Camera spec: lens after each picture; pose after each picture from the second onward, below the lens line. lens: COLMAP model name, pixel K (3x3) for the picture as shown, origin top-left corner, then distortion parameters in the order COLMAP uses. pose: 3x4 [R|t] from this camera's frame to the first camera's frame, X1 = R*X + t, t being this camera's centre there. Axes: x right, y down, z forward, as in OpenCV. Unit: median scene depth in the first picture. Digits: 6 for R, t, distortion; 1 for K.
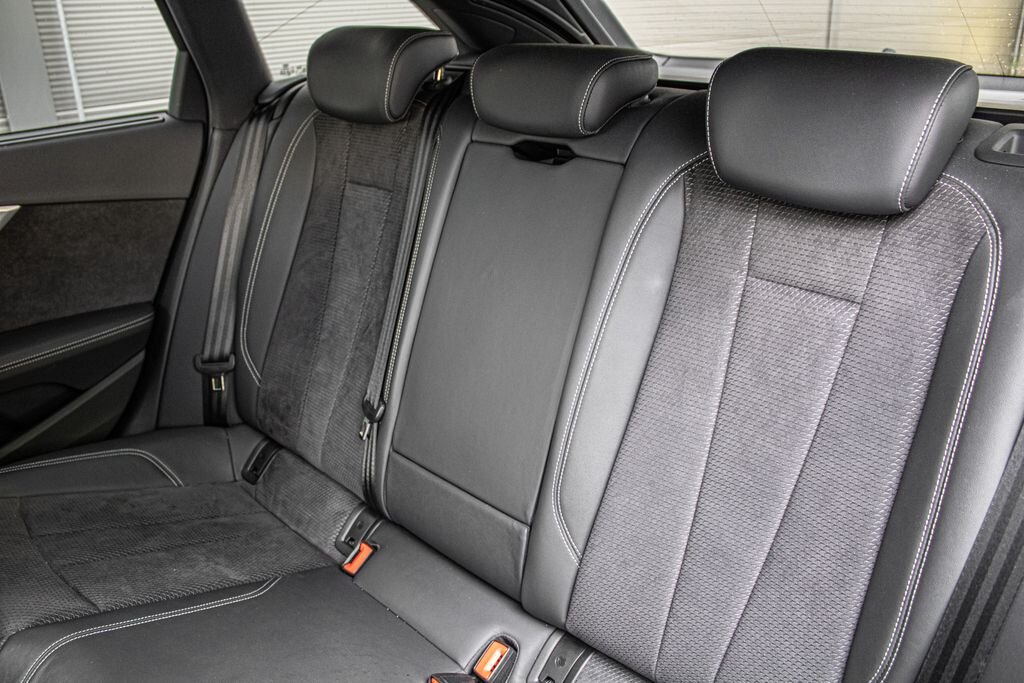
lens RADIAL K [[833.9, 0, 512.0], [0, 833.9, 341.5], [0, 0, 1]] dist [-0.159904, 0.119918]
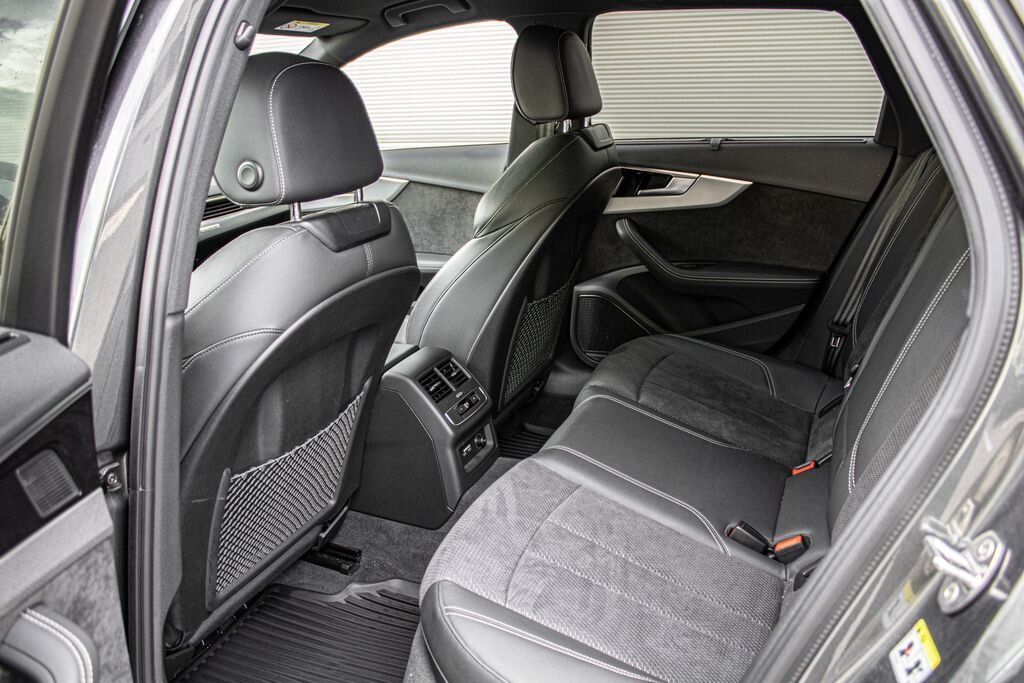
lens RADIAL K [[833.9, 0, 512.0], [0, 833.9, 341.5], [0, 0, 1]] dist [-0.159904, 0.119918]
pose [[0.397462, 0.290772, -0.870331, 0.585620], [-0.330646, 0.930136, 0.159753, 0.013364], [0.855977, 0.224275, 0.465836, -0.052206]]
